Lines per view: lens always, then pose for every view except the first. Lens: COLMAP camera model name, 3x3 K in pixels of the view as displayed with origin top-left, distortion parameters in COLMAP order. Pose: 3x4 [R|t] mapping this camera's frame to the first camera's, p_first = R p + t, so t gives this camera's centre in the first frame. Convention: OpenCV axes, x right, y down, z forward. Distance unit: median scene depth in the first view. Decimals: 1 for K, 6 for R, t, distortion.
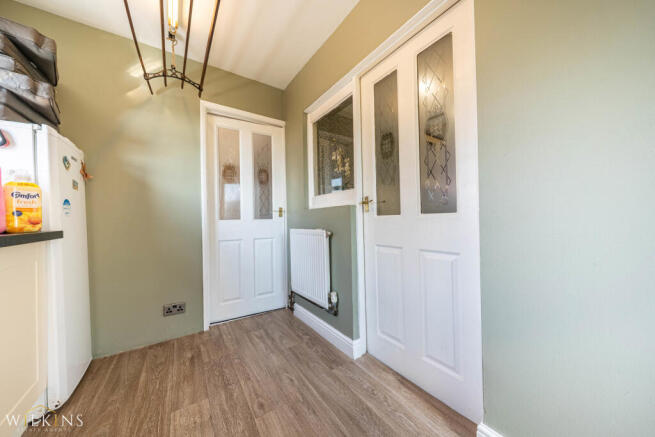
lens RADIAL K [[222.7, 0, 323.4], [0, 222.7, 218.4], [0, 0, 1]] dist [-0.005773, 0.000355]
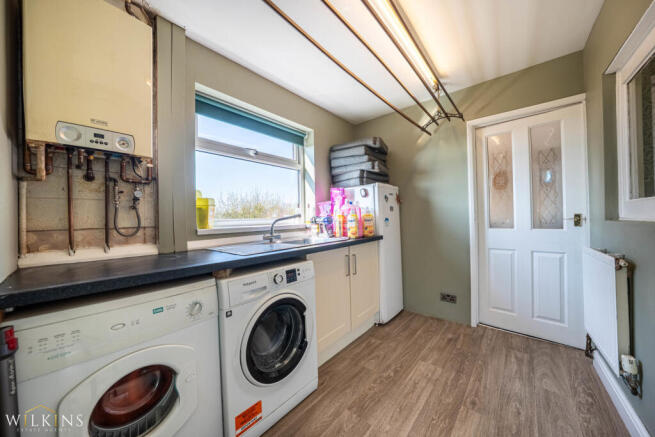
lens RADIAL K [[222.7, 0, 326.6], [0, 222.7, 217.5], [0, 0, 1]] dist [-0.005773, 0.000355]
pose [[0.267313, 0.006400, -0.963588, 0.402203], [0.031823, 0.999374, 0.015466, -0.102510], [0.963084, -0.034799, 0.266942, -0.002293]]
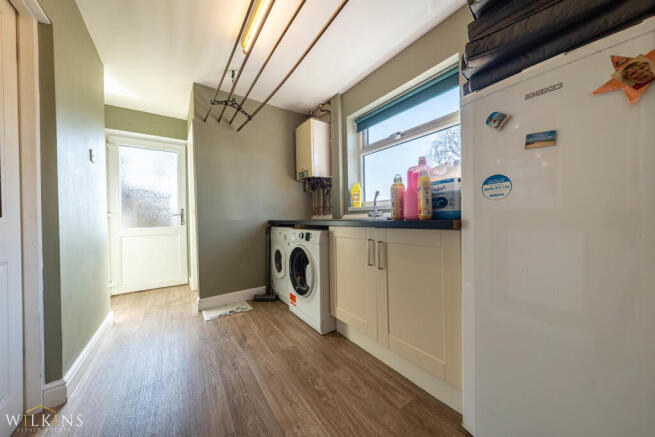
lens RADIAL K [[222.7, 0, 332.8], [0, 222.7, 217.7], [0, 0, 1]] dist [-0.005773, 0.000355]
pose [[-0.998665, 0.029541, -0.042370, -0.873994], [0.030269, 0.999403, -0.016637, 0.099744], [0.041853, -0.017898, -0.998963, 1.833292]]
